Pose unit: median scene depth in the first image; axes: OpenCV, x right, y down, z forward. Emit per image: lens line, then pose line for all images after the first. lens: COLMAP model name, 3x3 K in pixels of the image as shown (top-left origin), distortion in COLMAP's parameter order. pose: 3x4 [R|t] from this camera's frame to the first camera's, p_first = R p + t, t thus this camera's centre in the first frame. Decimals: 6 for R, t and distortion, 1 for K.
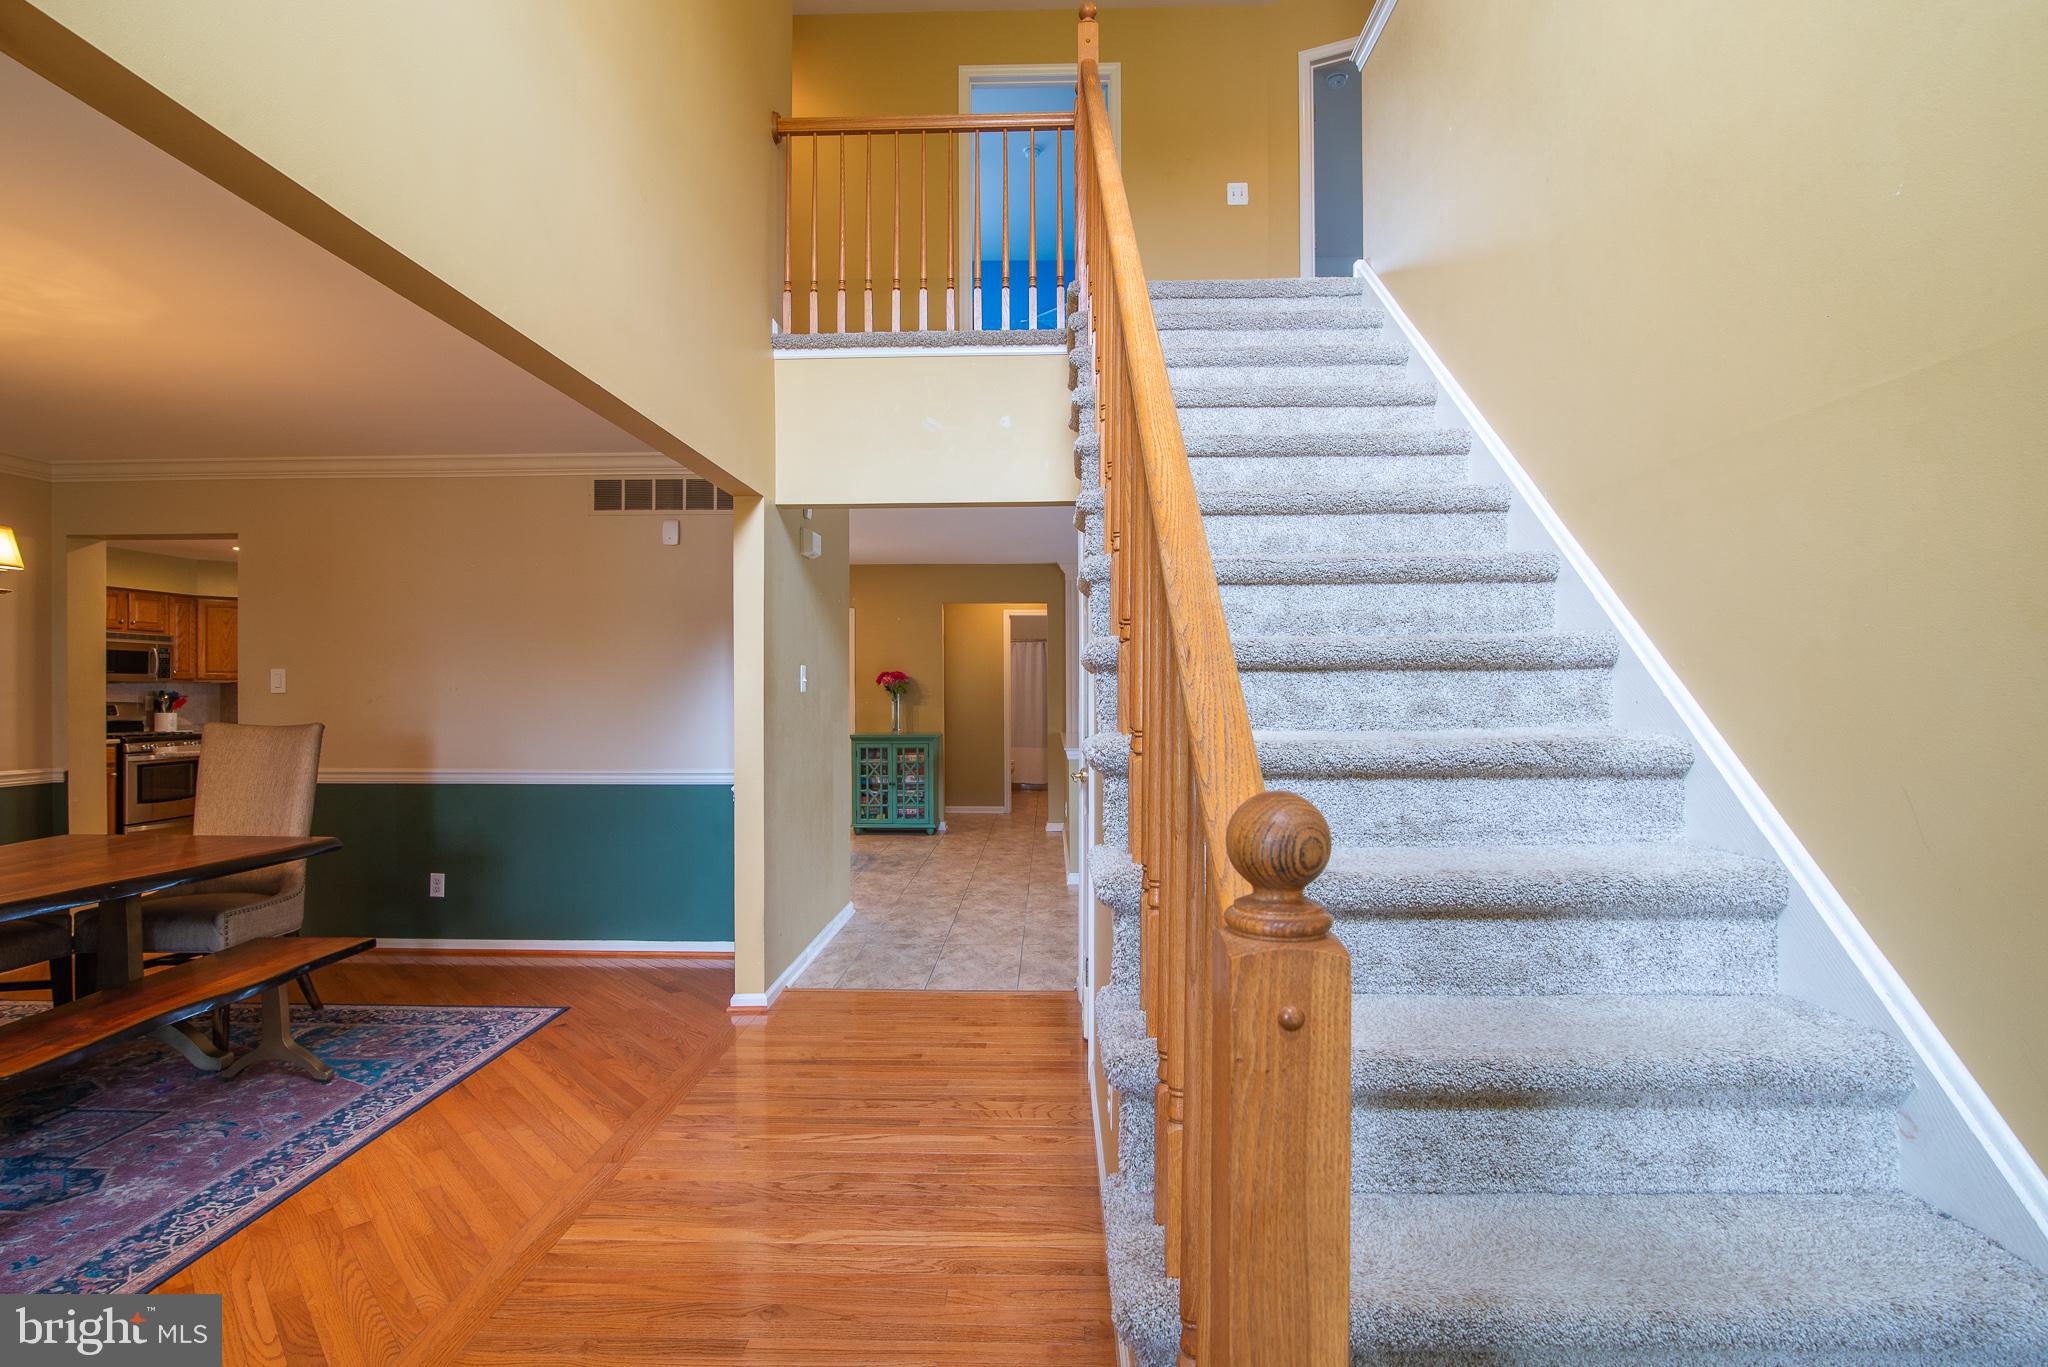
lens RADIAL K [[955.7, 0, 1003.5], [0, 955.7, 688.5], [0, 0, 1]] dist [-0.023092, 0.001981]
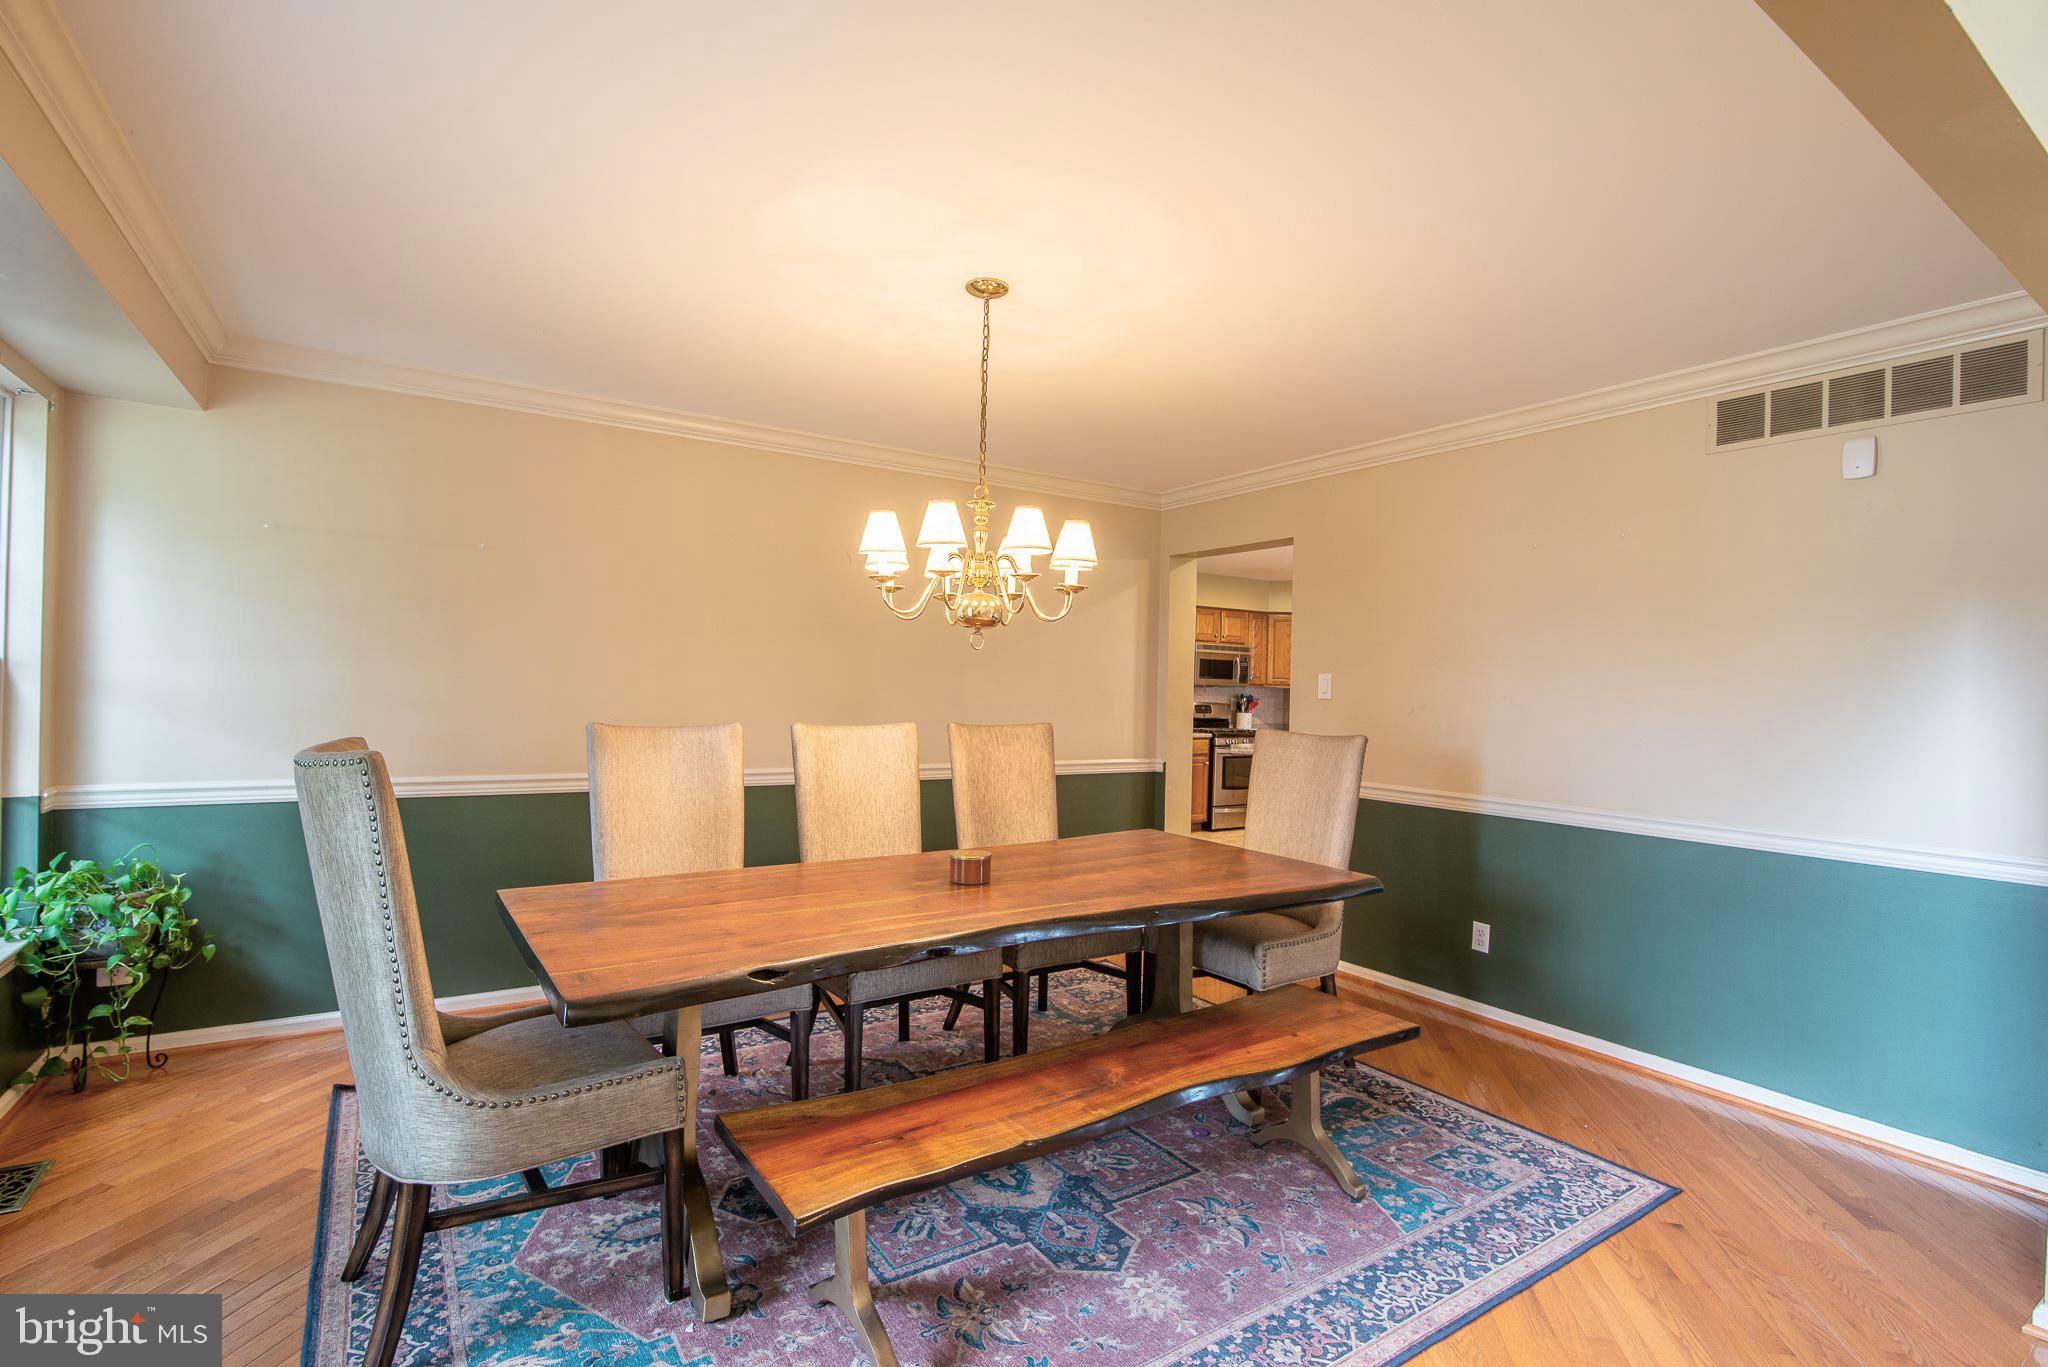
lens RADIAL K [[955.7, 0, 1014.1], [0, 955.7, 688.7], [0, 0, 1]] dist [-0.023092, 0.001981]
pose [[0.561992, 0.016686, -0.826974, -0.195440], [-0.025791, 0.999664, 0.002644, 0.000111], [0.826740, 0.019843, 0.562234, 0.260437]]
